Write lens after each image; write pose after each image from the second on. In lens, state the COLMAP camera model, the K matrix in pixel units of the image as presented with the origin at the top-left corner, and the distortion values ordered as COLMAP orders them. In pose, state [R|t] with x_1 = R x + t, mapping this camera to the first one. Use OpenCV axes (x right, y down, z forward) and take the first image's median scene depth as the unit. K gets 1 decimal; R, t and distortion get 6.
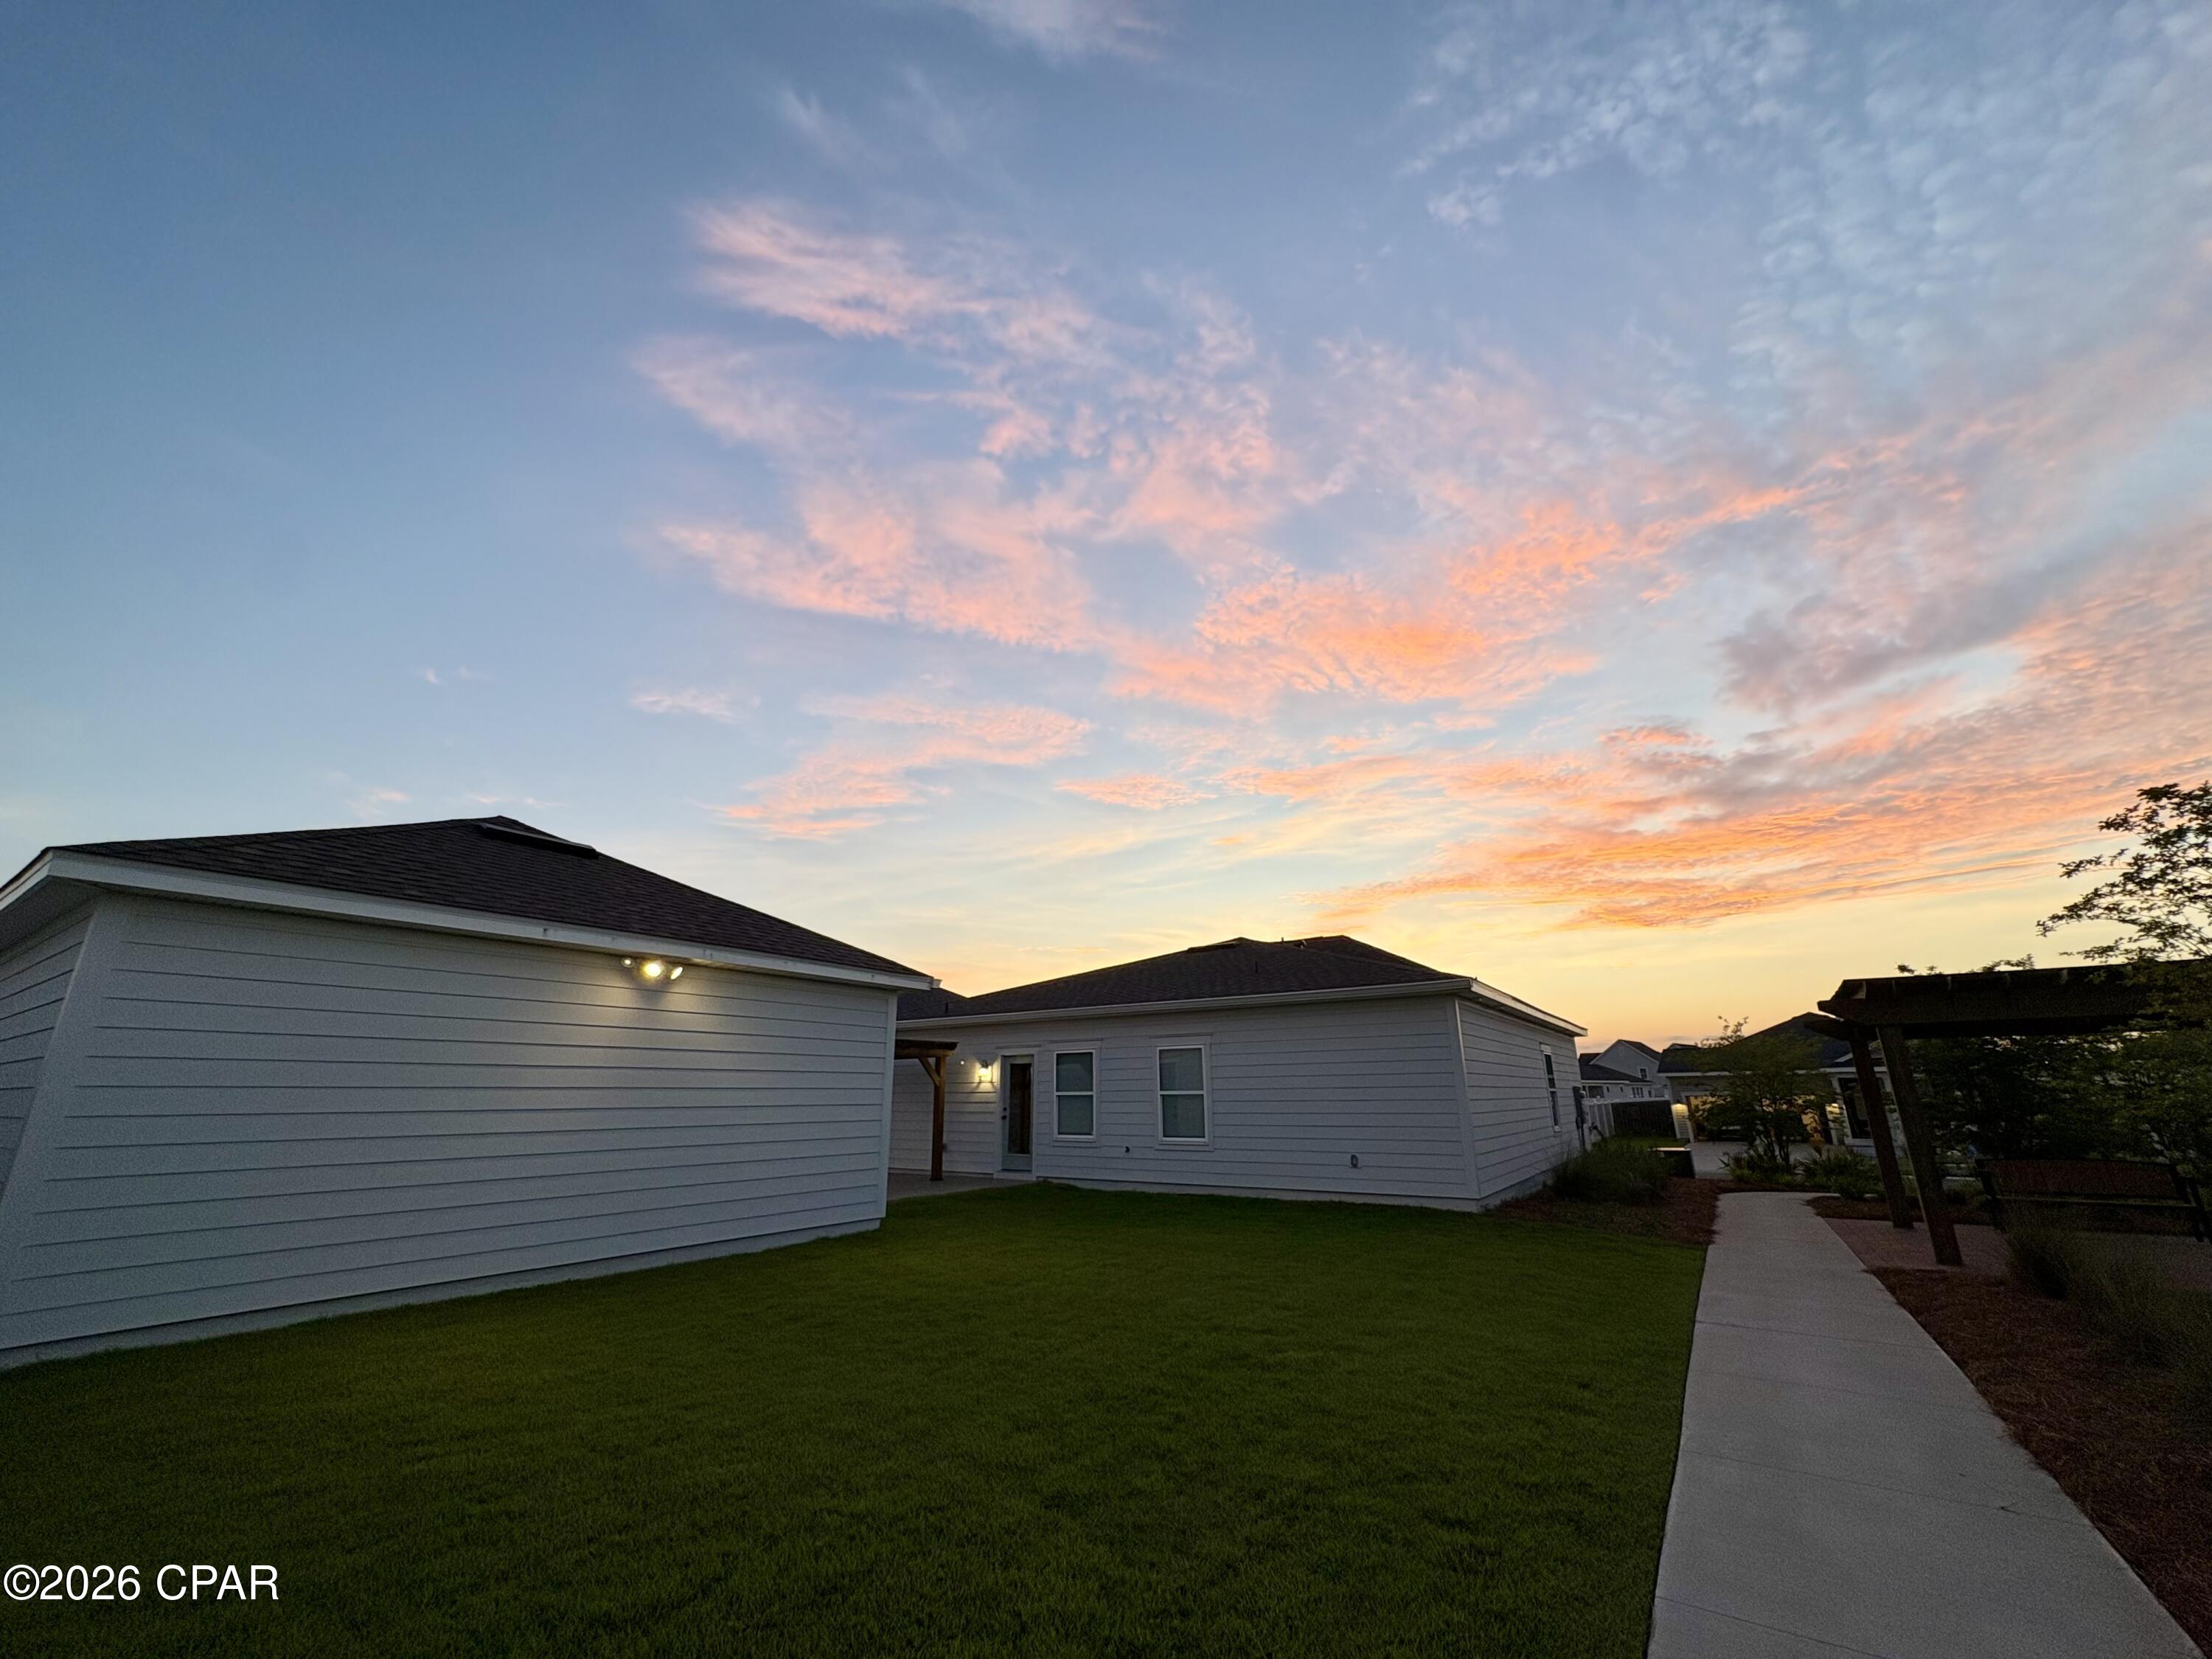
lens RADIAL K [[883.2, 0, 1101.9], [0, 883.2, 833.0], [0, 0, 1]] dist [0.008480, -0.001262]
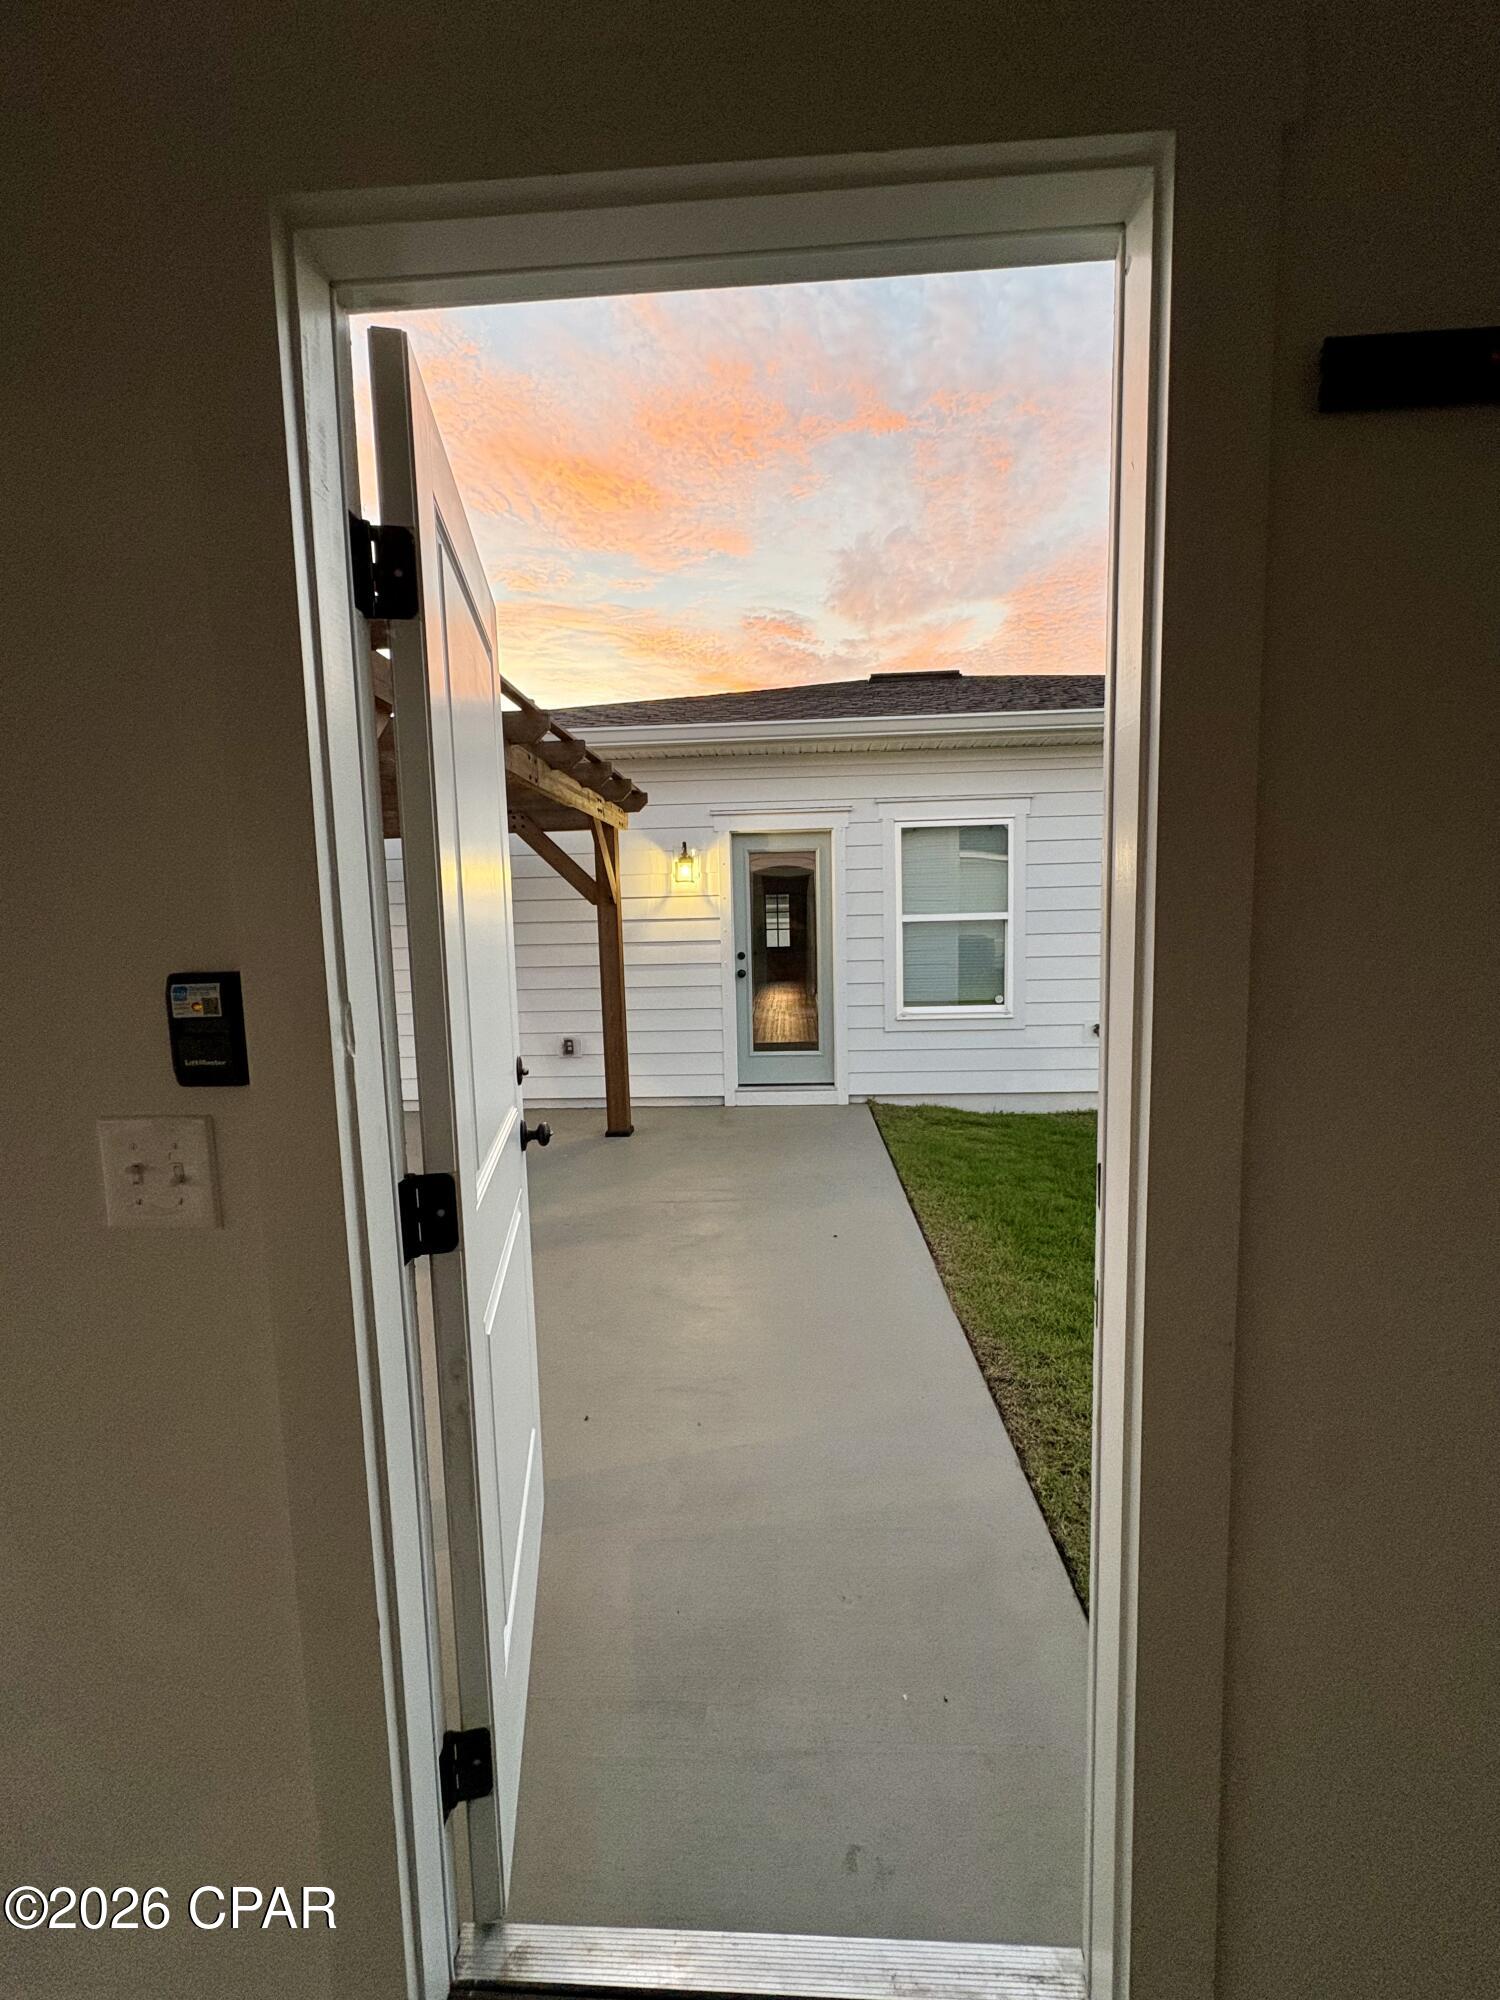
lens RADIAL K [[798.6, 0, 752.0], [0, 798.6, 994.3], [0, 0, 1]] dist [0.008480, -0.001262]
pose [[0.850745, -0.061985, 0.521911, -0.313850], [-0.134271, 0.934436, 0.329849, 0.203123], [-0.508138, -0.350695, 0.786644, 0.691505]]
